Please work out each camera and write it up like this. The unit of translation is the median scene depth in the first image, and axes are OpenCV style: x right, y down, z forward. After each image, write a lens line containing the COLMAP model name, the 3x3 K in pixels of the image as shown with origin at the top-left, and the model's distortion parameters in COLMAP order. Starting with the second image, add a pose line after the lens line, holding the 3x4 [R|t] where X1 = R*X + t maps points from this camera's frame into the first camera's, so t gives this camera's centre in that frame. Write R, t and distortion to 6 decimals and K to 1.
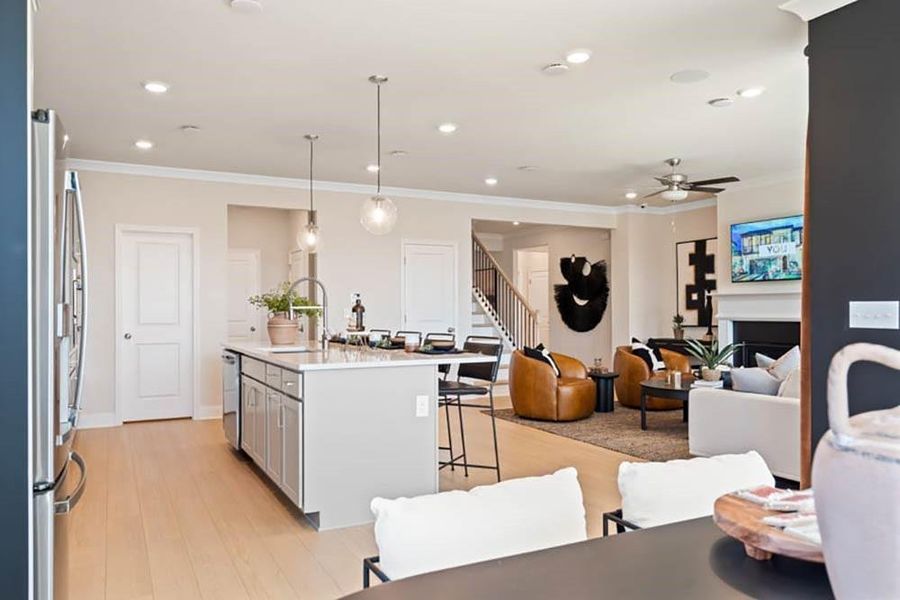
lens RADIAL K [[664.5, 0, 449.2], [0, 664.5, 305.5], [0, 0, 1]] dist [0.003386, 0.000887]
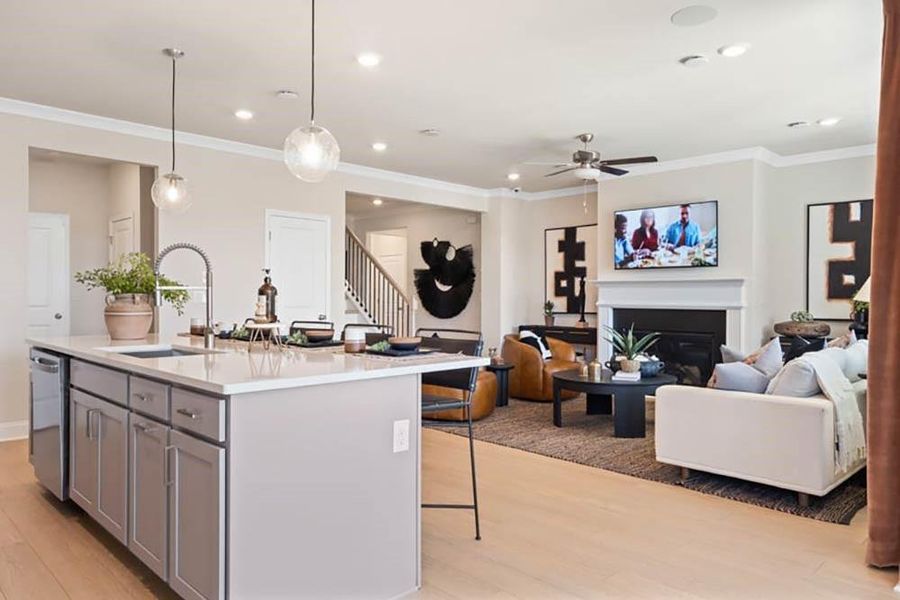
lens RADIAL K [[618.8, 0, 450.0], [0, 618.8, 300.0], [0, 0, 1]] dist [0.004840, 0.000624]
pose [[0.953114, 0.007170, 0.302525, -0.089289], [-0.011161, 0.999872, 0.011467, 0.003145], [-0.302404, -0.014306, 0.953072, 0.190326]]
